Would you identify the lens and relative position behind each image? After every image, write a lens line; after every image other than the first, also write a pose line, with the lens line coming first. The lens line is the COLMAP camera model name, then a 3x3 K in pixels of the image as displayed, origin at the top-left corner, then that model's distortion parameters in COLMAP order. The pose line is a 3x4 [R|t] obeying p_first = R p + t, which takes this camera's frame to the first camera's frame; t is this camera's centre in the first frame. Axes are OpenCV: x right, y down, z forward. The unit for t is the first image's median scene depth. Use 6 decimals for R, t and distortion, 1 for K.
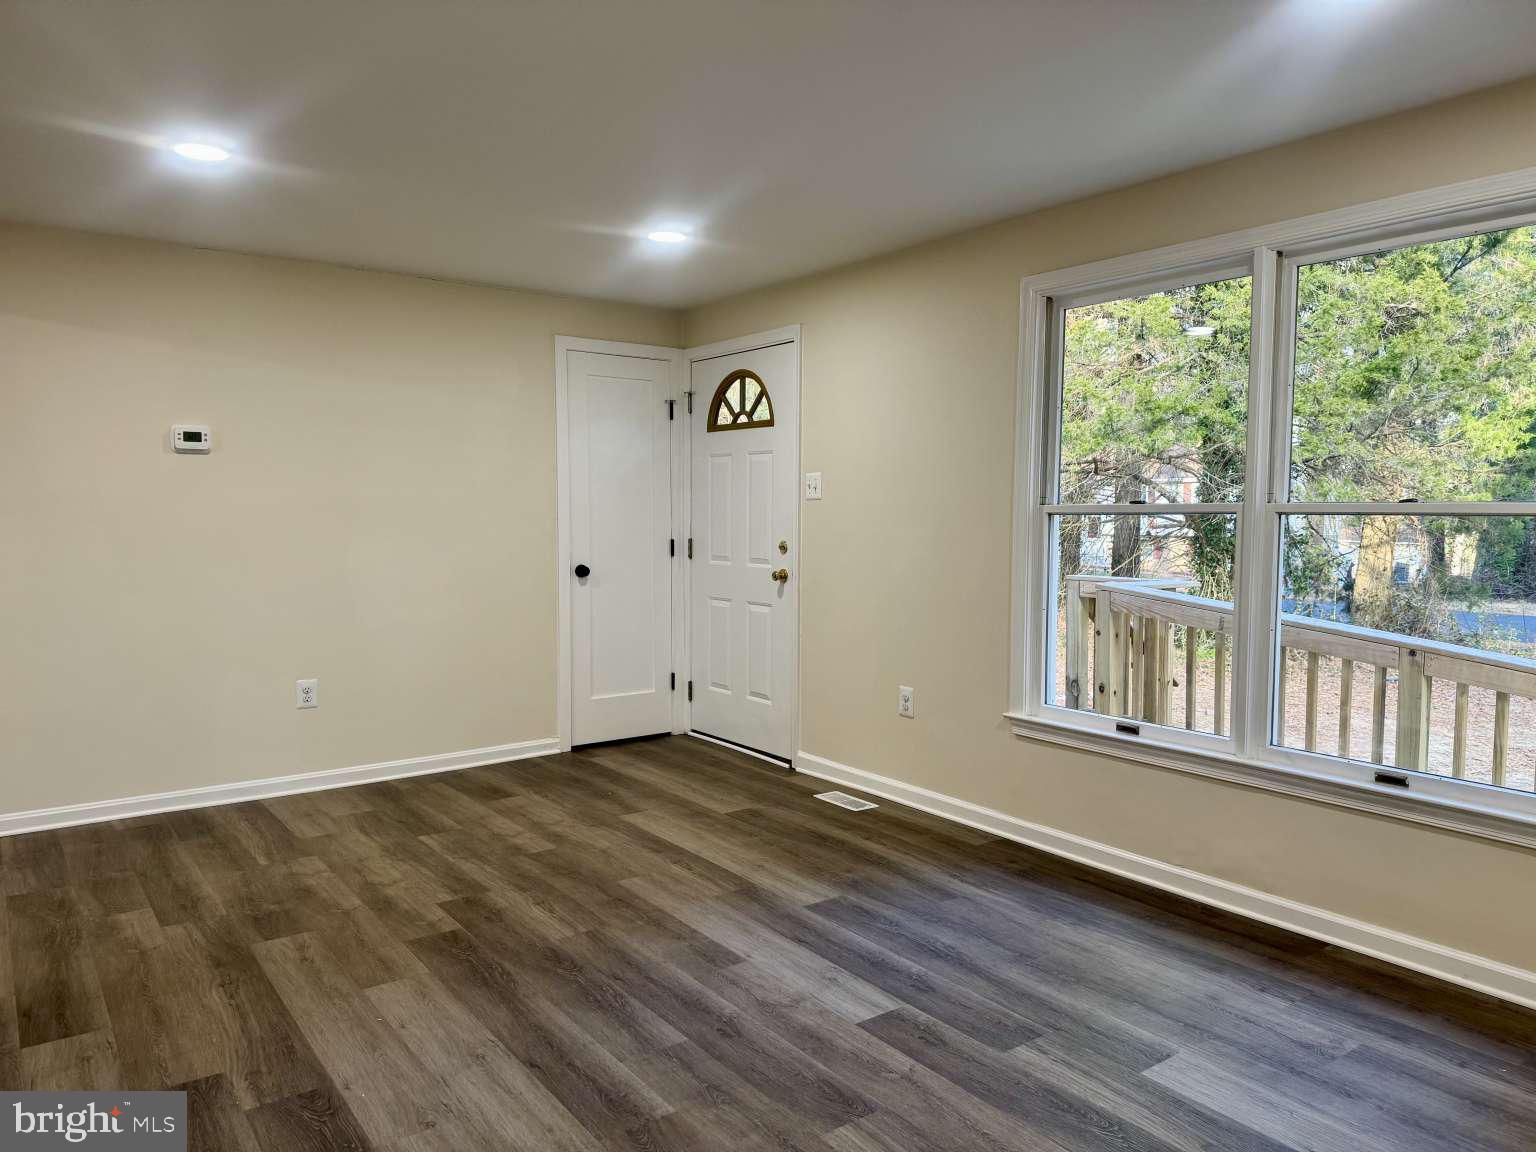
lens RADIAL K [[1077.5, 0, 767.5], [0, 1077.5, 554.6], [0, 0, 1]] dist [0.086131, -0.104674]
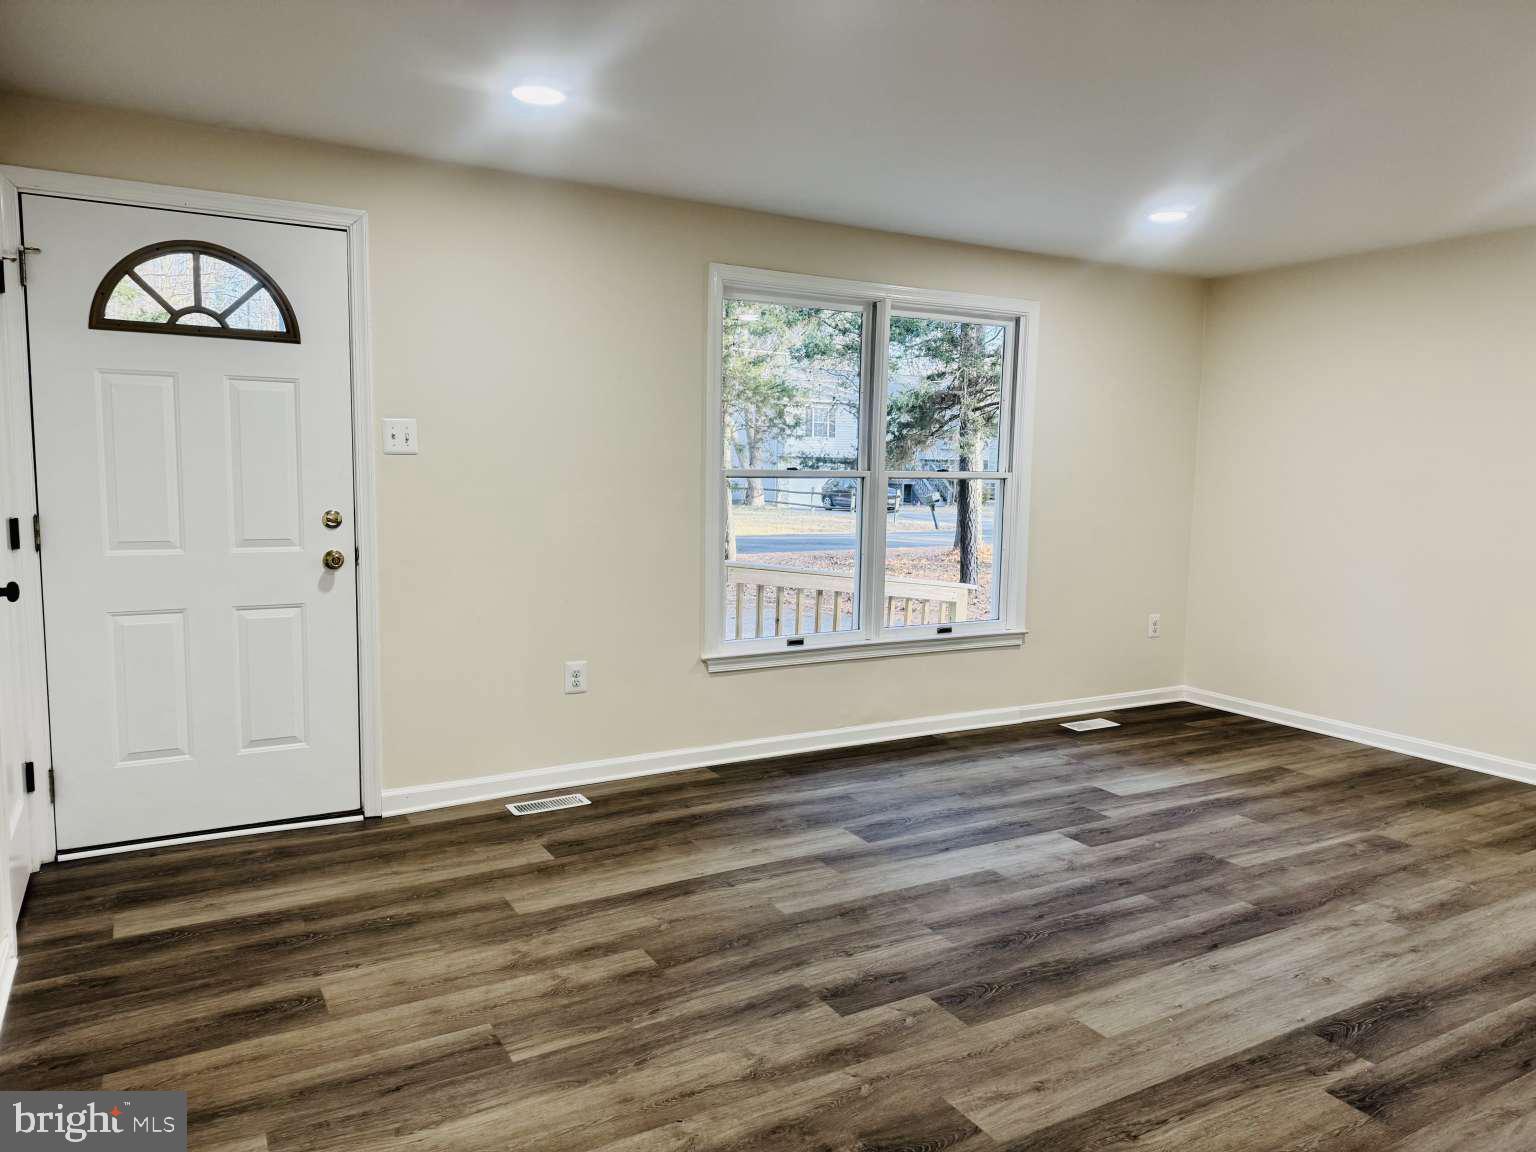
lens RADIAL K [[1081.3, 0, 781.2], [0, 1081.3, 556.8], [0, 0, 1]] dist [0.092819, -0.115037]
pose [[0.094233, -0.088135, 0.991641, -1.017006], [0.023329, 0.995996, 0.086305, -0.057171], [-0.995277, 0.015001, 0.095912, 0.963032]]
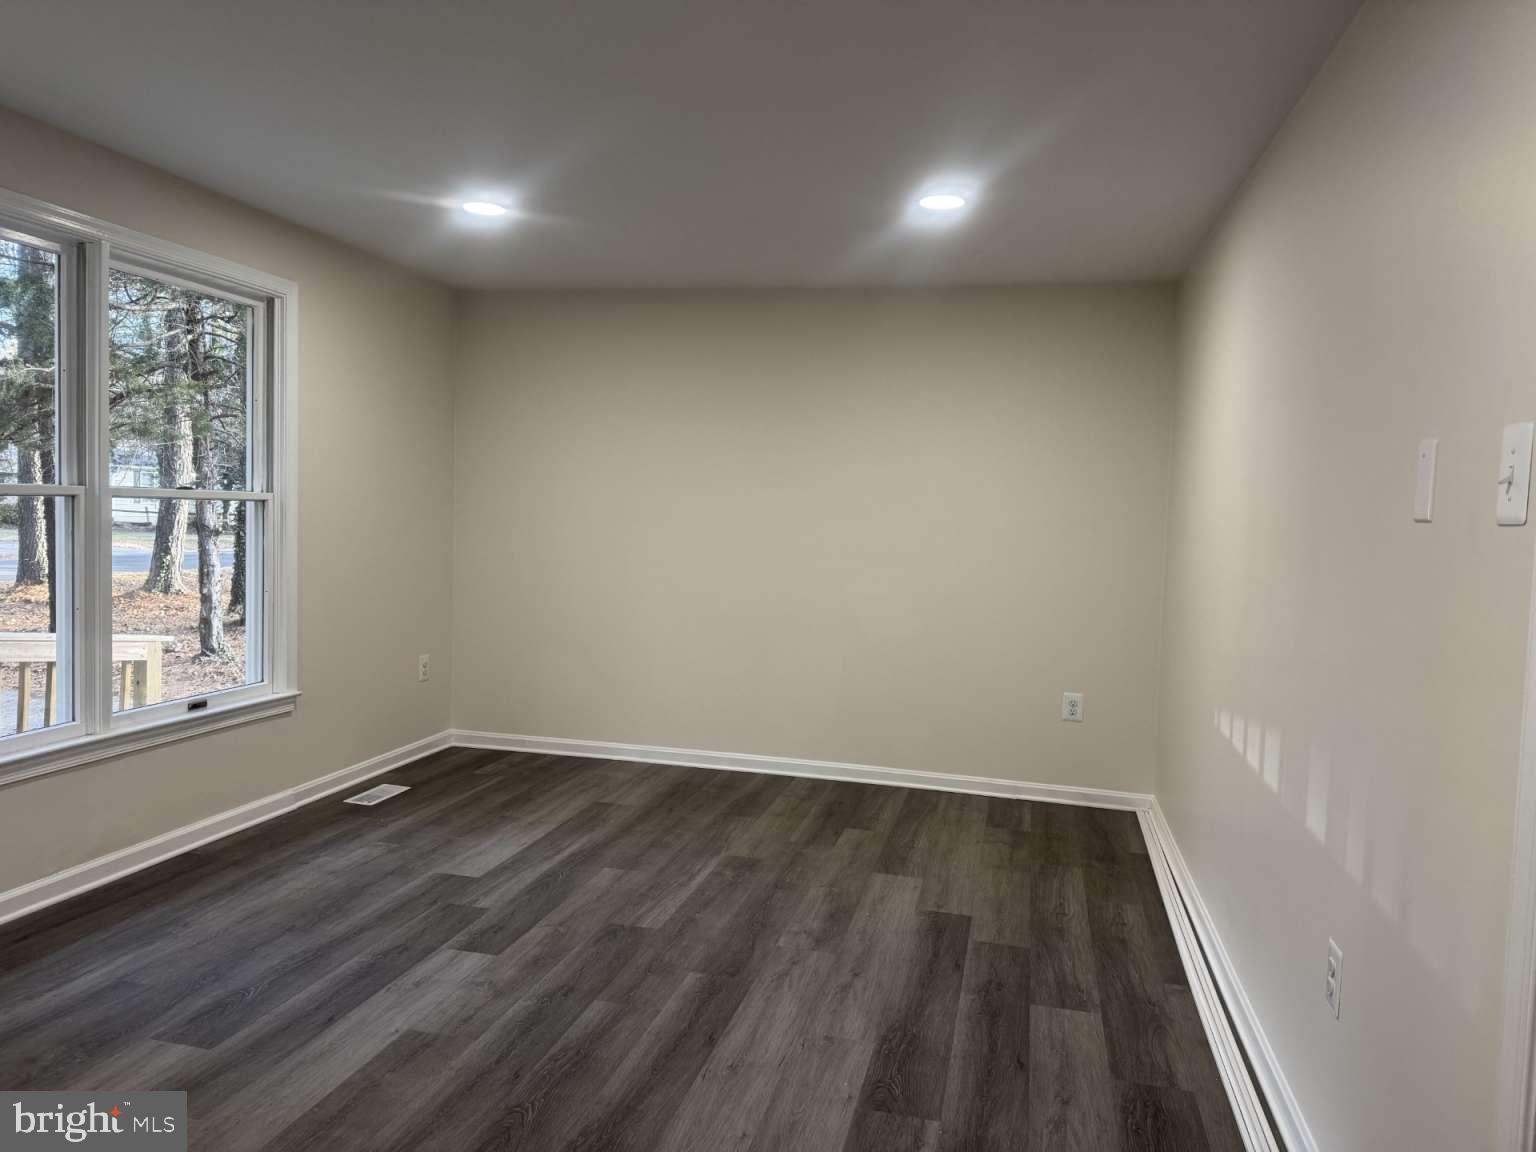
lens RADIAL K [[1077.5, 0, 767.5], [0, 1077.5, 554.6], [0, 0, 1]] dist [0.086131, -0.104674]
pose [[-0.642014, -0.057092, 0.764564, -0.736314], [-0.001671, 0.997325, 0.073069, -0.058889], [-0.766691, 0.045634, -0.640392, 1.150194]]
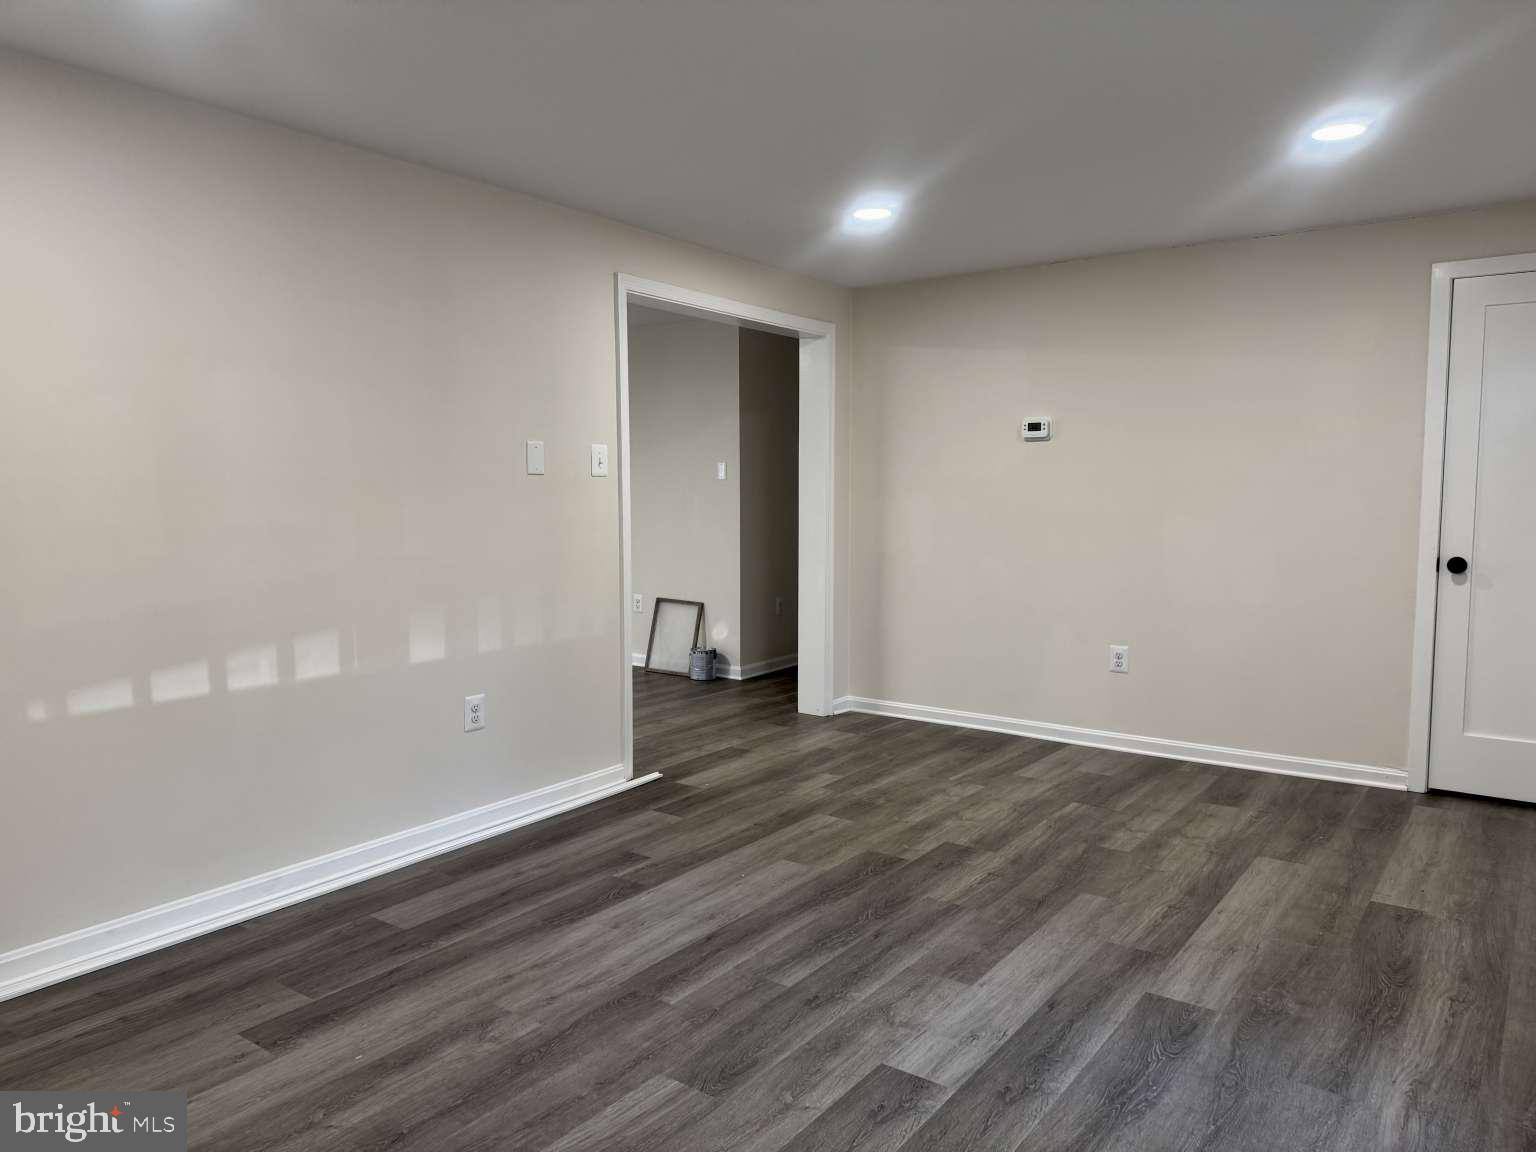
lens RADIAL K [[1077.5, 0, 767.5], [0, 1077.5, 554.6], [0, 0, 1]] dist [0.086131, -0.104674]
pose [[0.303489, 0.060670, -0.950902, 0.673164], [-0.040141, 0.997899, 0.050857, -0.021117], [0.951989, 0.022735, 0.305287, 0.481147]]
